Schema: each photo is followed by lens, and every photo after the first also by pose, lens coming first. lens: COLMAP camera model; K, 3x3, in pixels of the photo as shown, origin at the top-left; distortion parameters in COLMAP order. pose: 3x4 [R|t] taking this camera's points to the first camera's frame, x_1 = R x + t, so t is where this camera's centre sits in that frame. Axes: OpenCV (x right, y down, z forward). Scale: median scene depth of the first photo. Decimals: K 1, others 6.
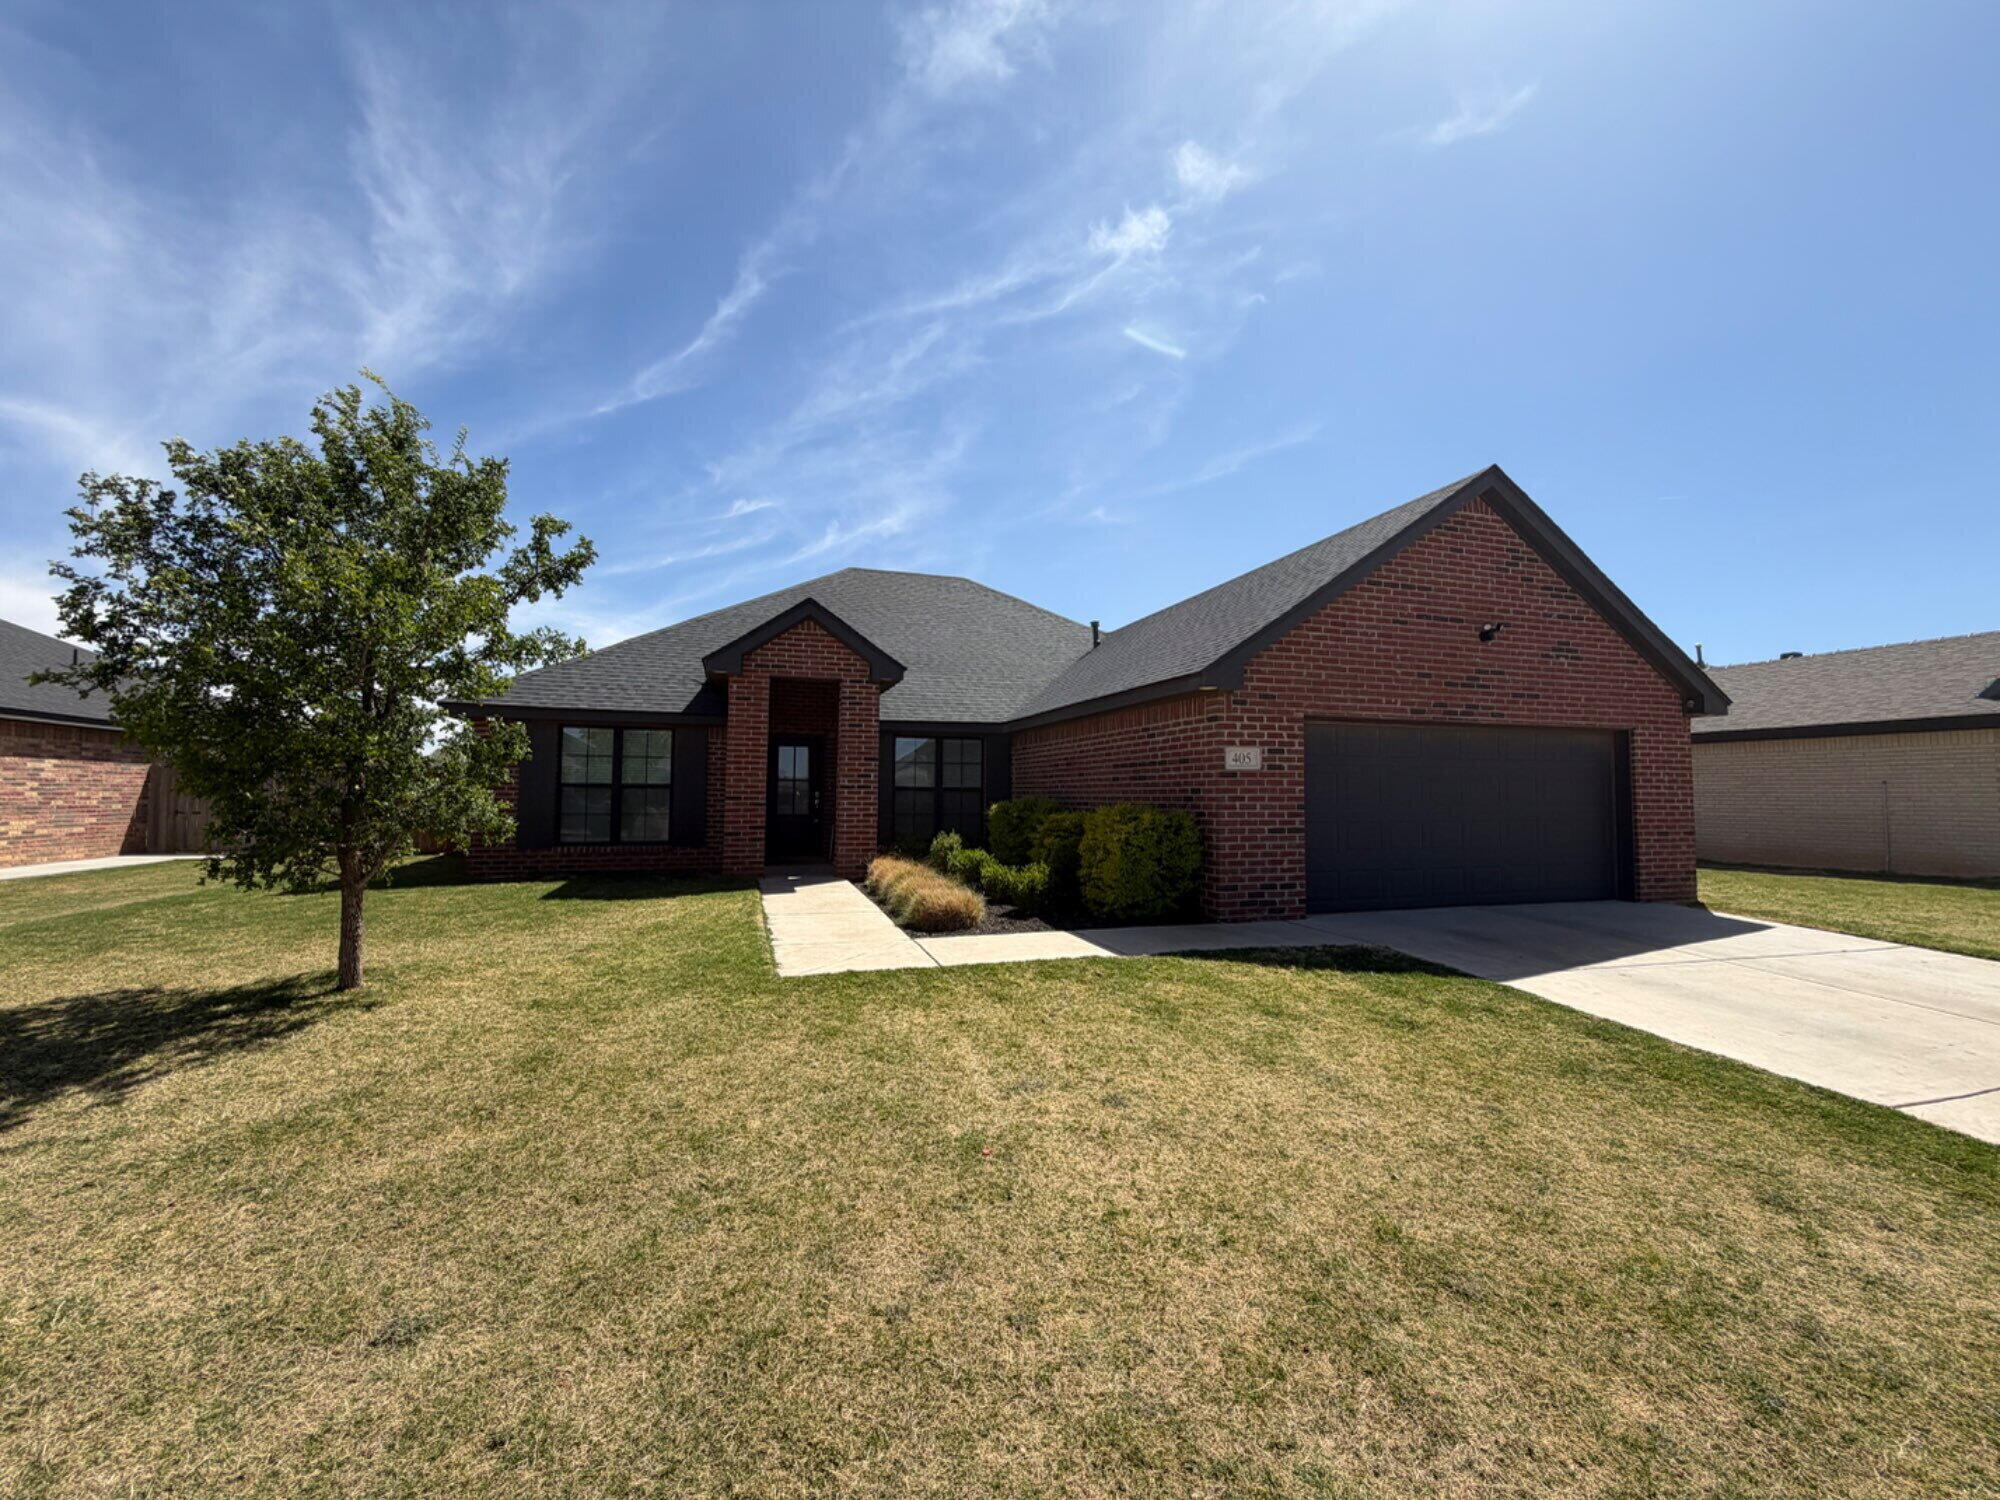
lens RADIAL K [[792.7, 0, 991.7], [0, 792.7, 755.7], [0, 0, 1]] dist [0.002369, -0.000536]
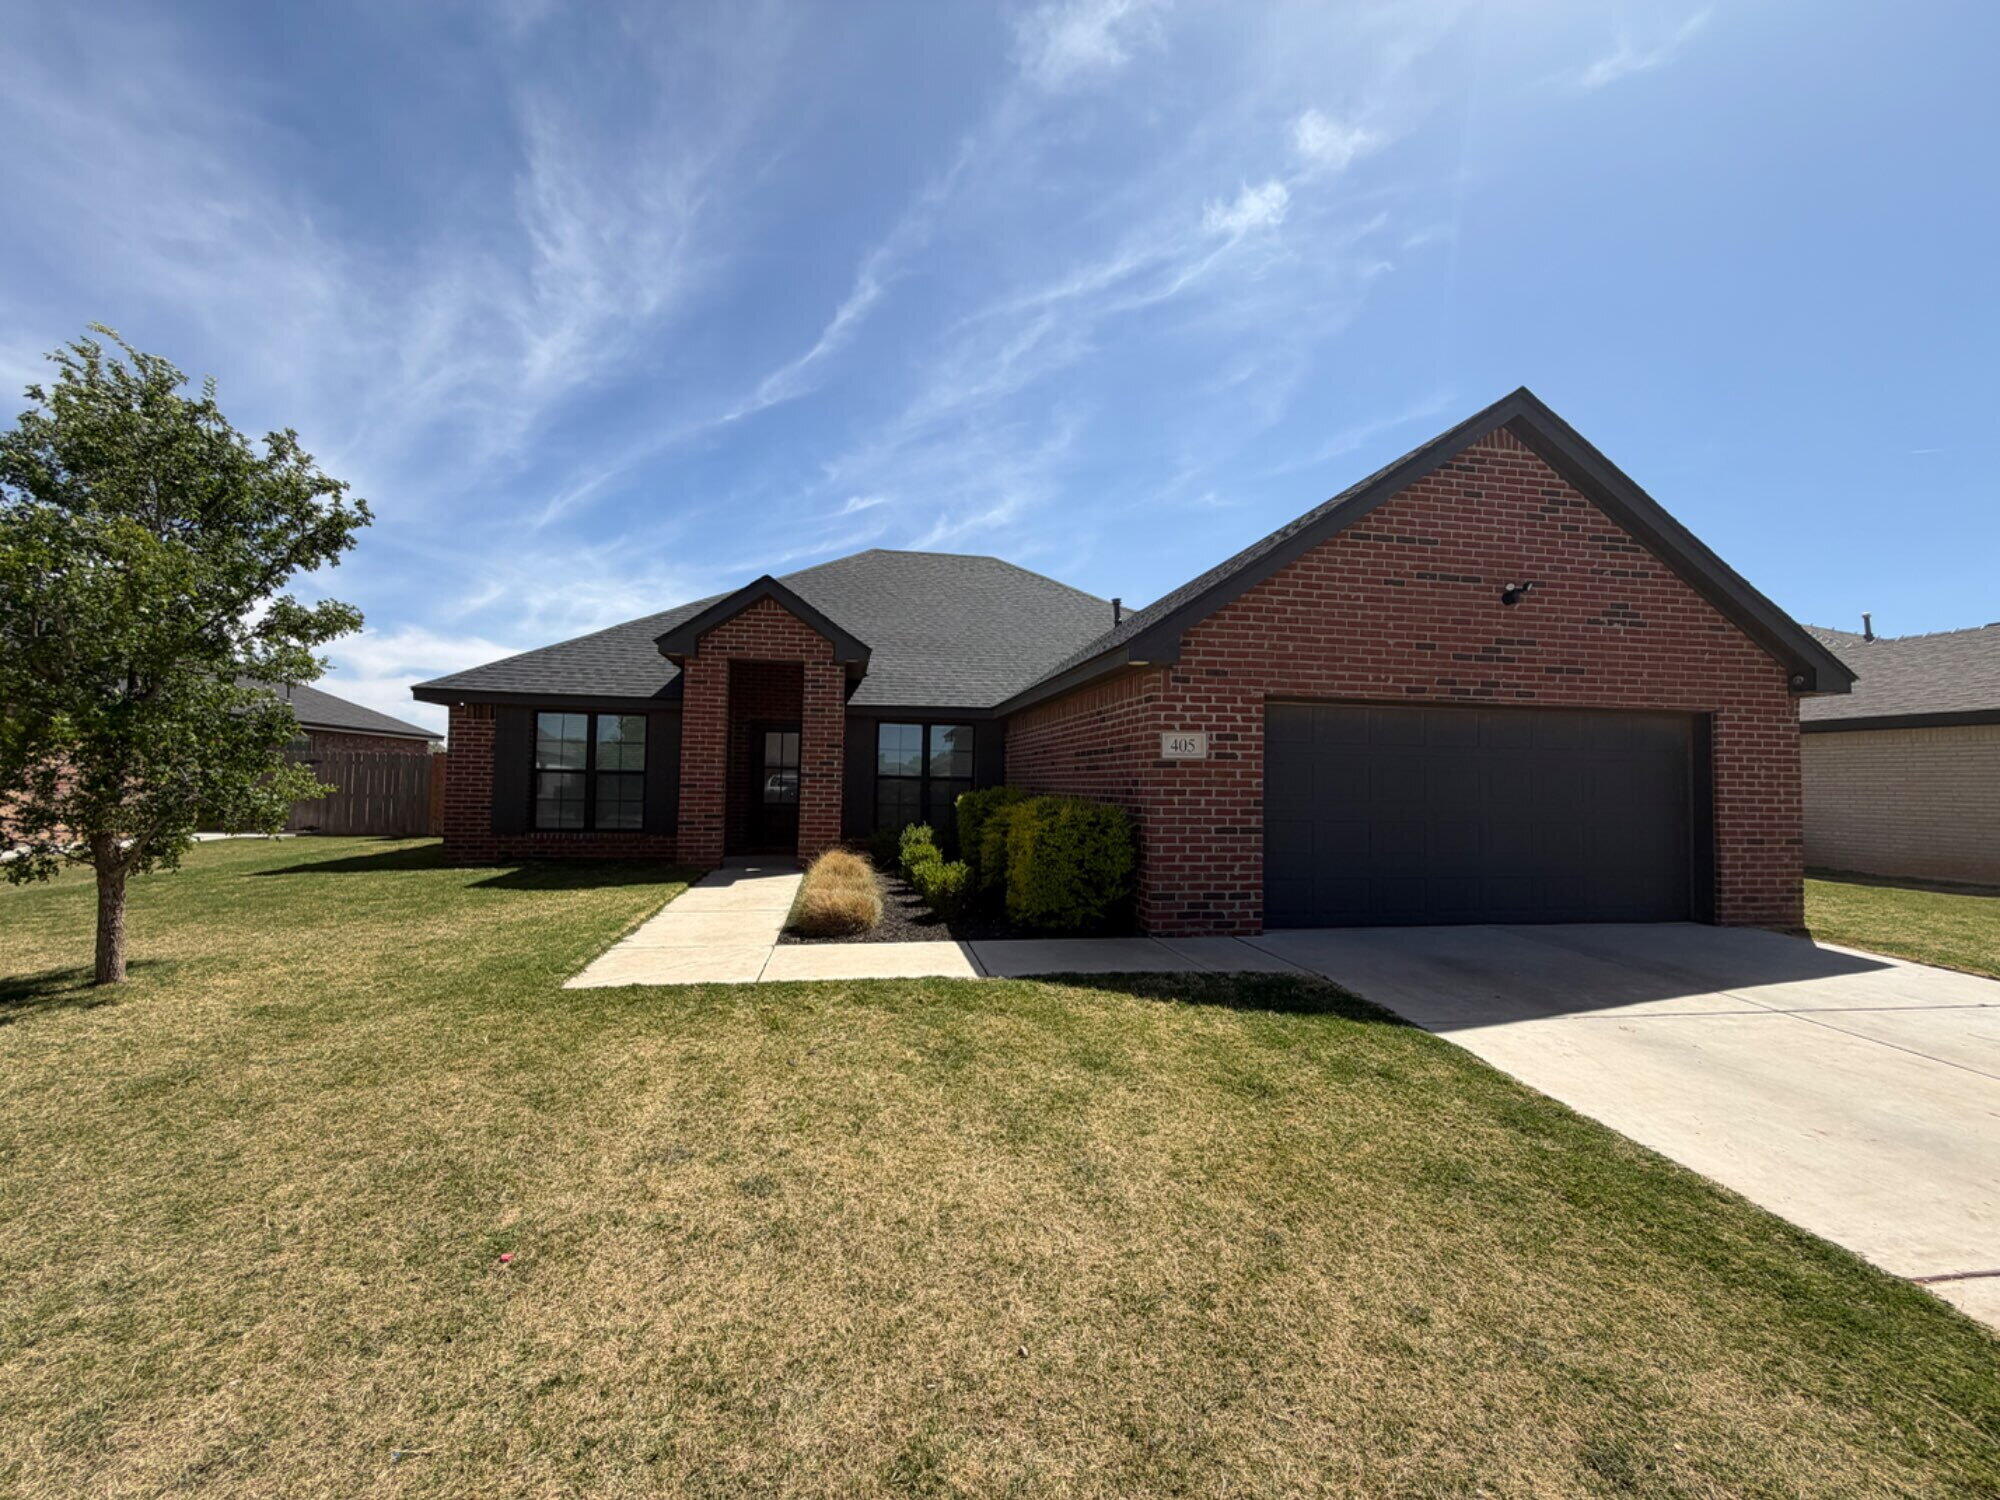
lens RADIAL K [[792.7, 0, 1004.7], [0, 792.7, 740.4], [0, 0, 1]] dist [0.002369, -0.000536]
pose [[0.991941, 0.002311, -0.126676, 0.206651], [-0.003277, 0.999967, -0.007425, 0.005096], [0.126655, 0.007780, 0.991916, 0.115036]]
